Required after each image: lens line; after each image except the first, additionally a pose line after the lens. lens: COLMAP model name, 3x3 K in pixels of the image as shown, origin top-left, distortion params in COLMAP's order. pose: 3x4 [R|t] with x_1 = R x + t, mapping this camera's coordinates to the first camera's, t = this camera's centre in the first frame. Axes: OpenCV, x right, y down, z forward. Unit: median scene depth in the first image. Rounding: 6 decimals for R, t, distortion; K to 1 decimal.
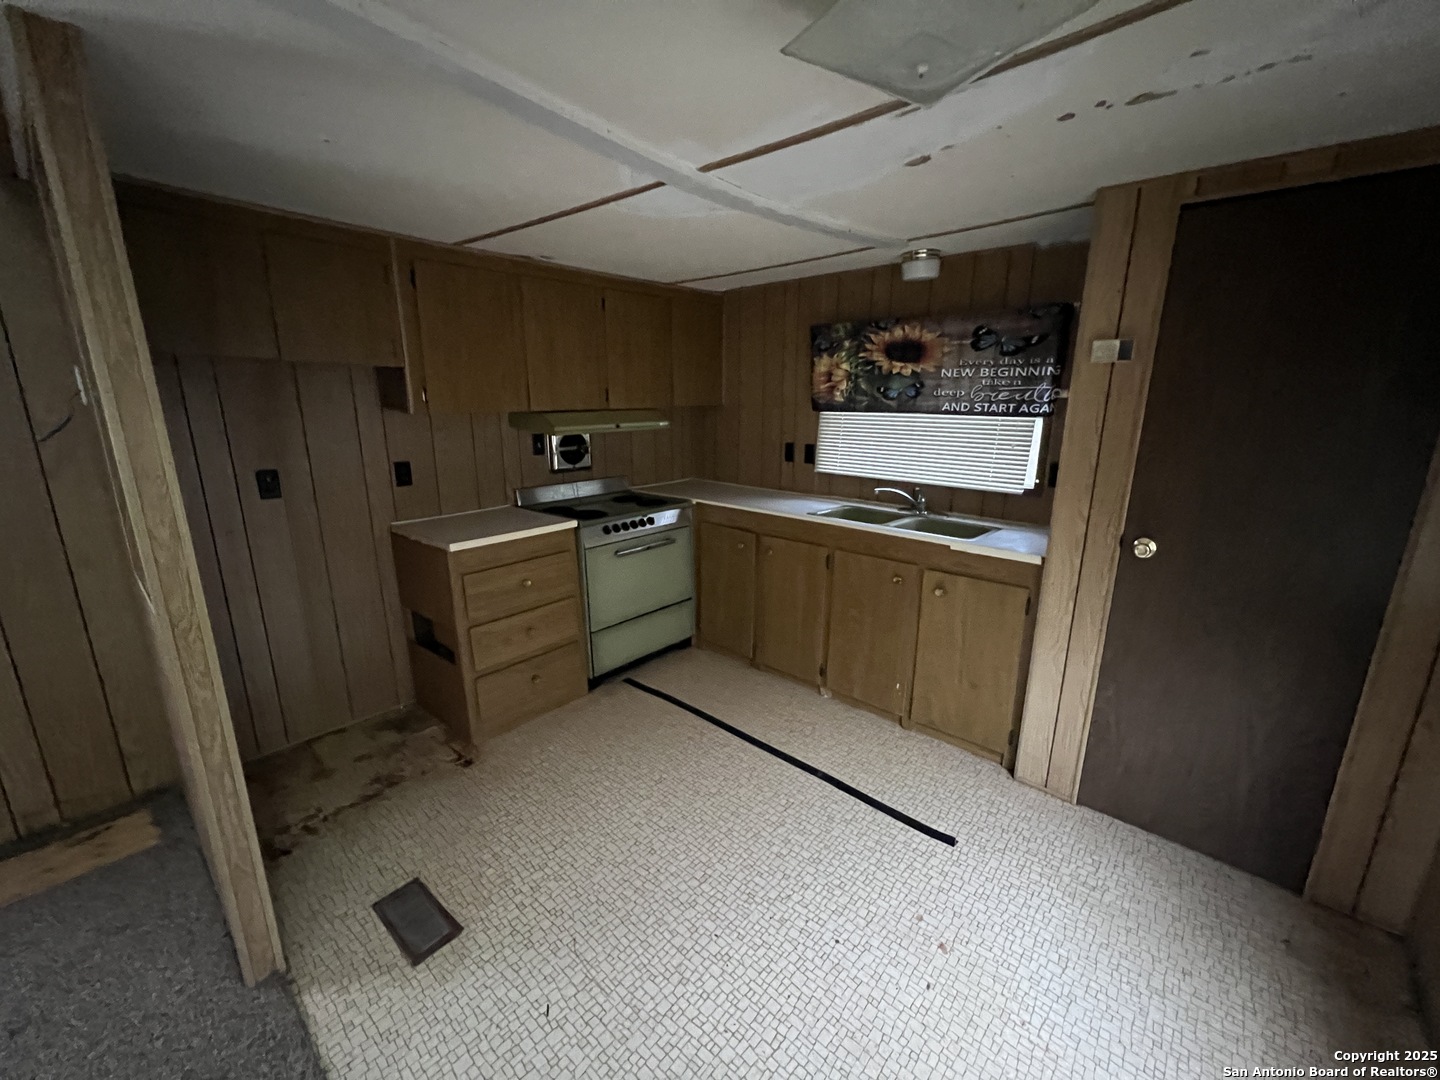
lens RADIAL K [[576.8, 0, 722.7], [0, 576.8, 537.5], [0, 0, 1]] dist [-0.000414, -0.000121]
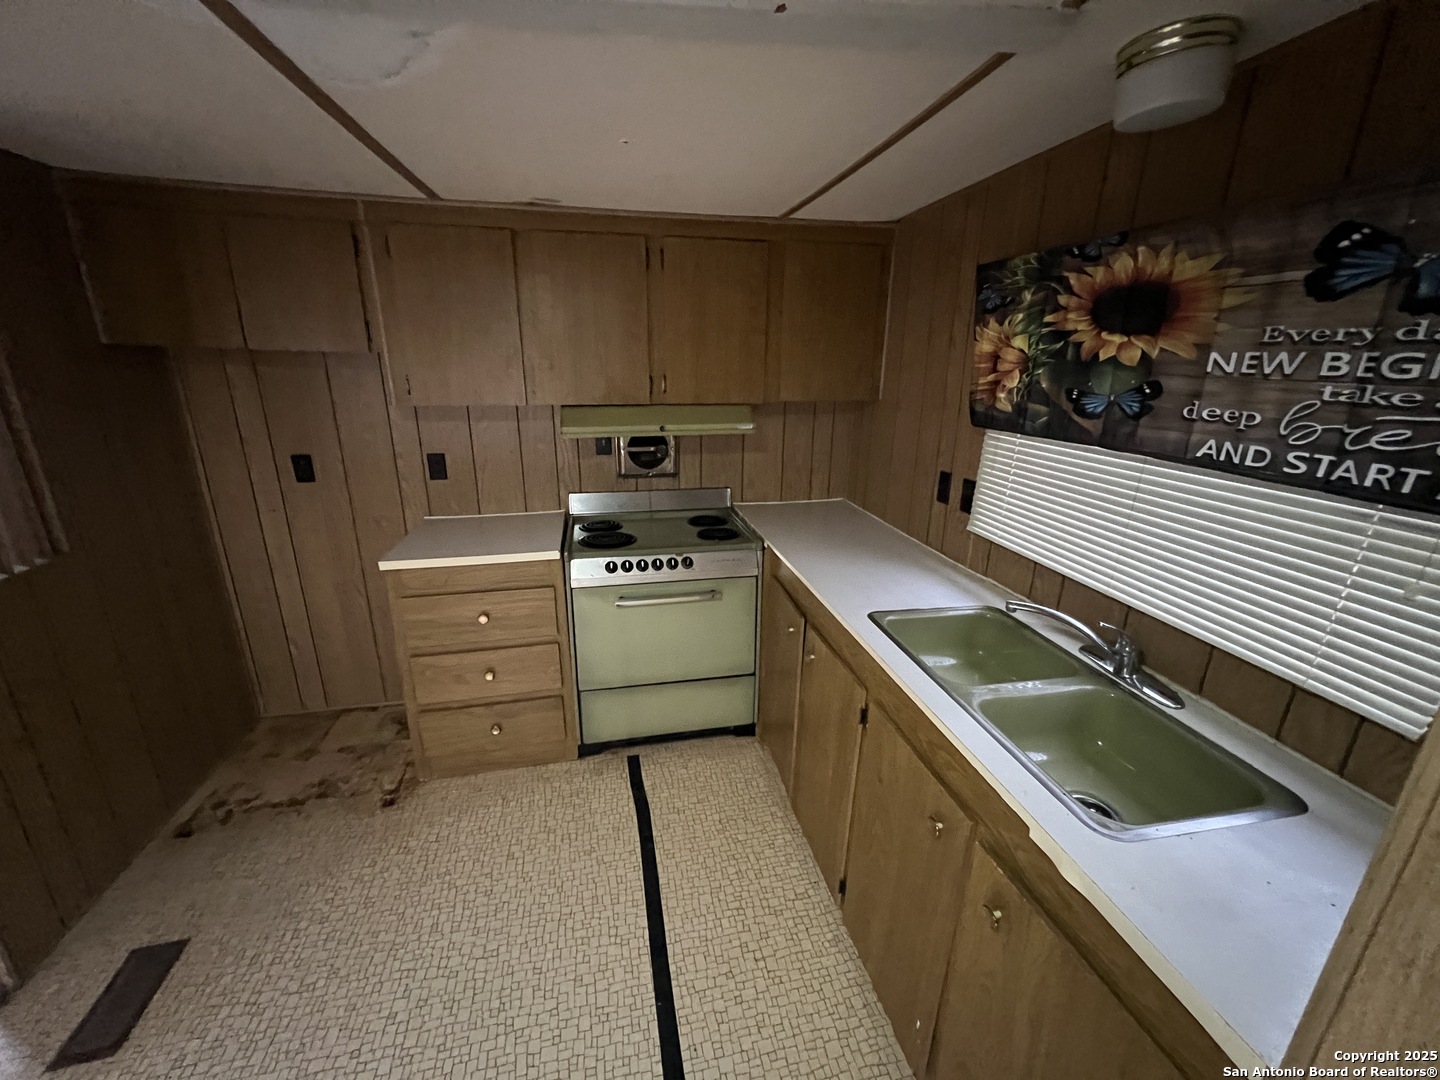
lens RADIAL K [[576.8, 0, 723.5], [0, 576.8, 535.9], [0, 0, 1]] dist [-0.000414, -0.000121]
pose [[0.807870, 0.179228, -0.561448, 0.343190], [-0.149280, 0.983801, 0.099253, -0.153952], [0.570142, 0.003630, 0.821538, 0.476353]]
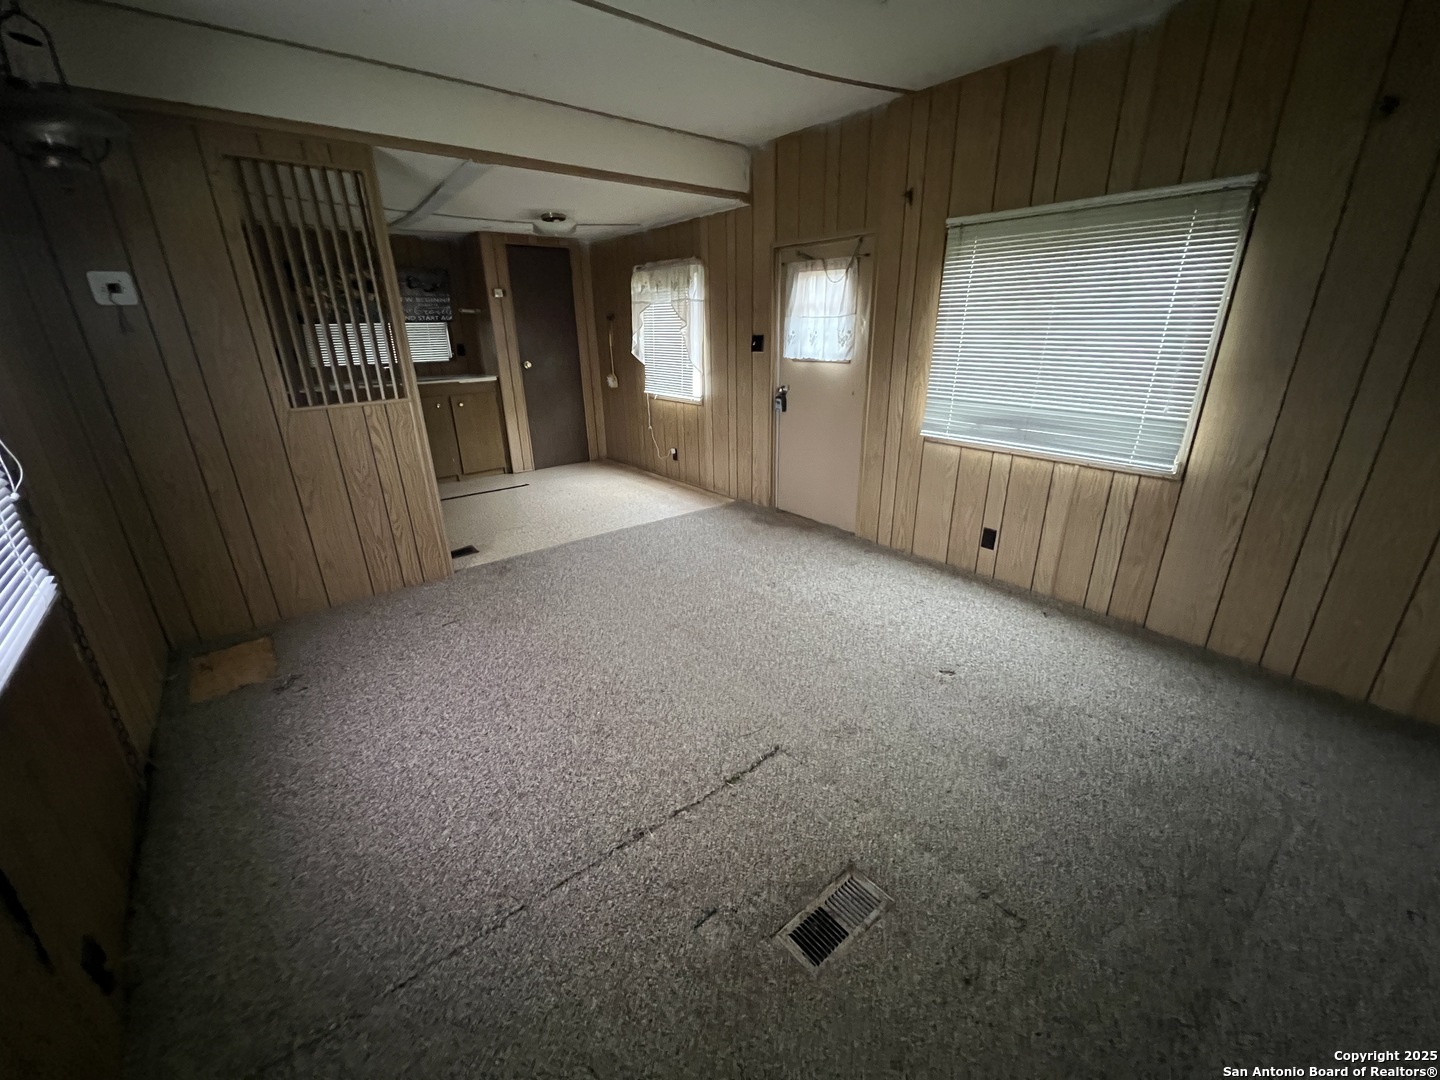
lens RADIAL K [[576.8, 0, 715.5], [0, 576.8, 537.4], [0, 0, 1]] dist [-0.000414, -0.000121]
pose [[0.155571, -0.349448, 0.923950, -1.413275], [0.255277, 0.917788, 0.304135, 0.116764], [-0.954270, 0.188549, 0.231987, -0.275578]]
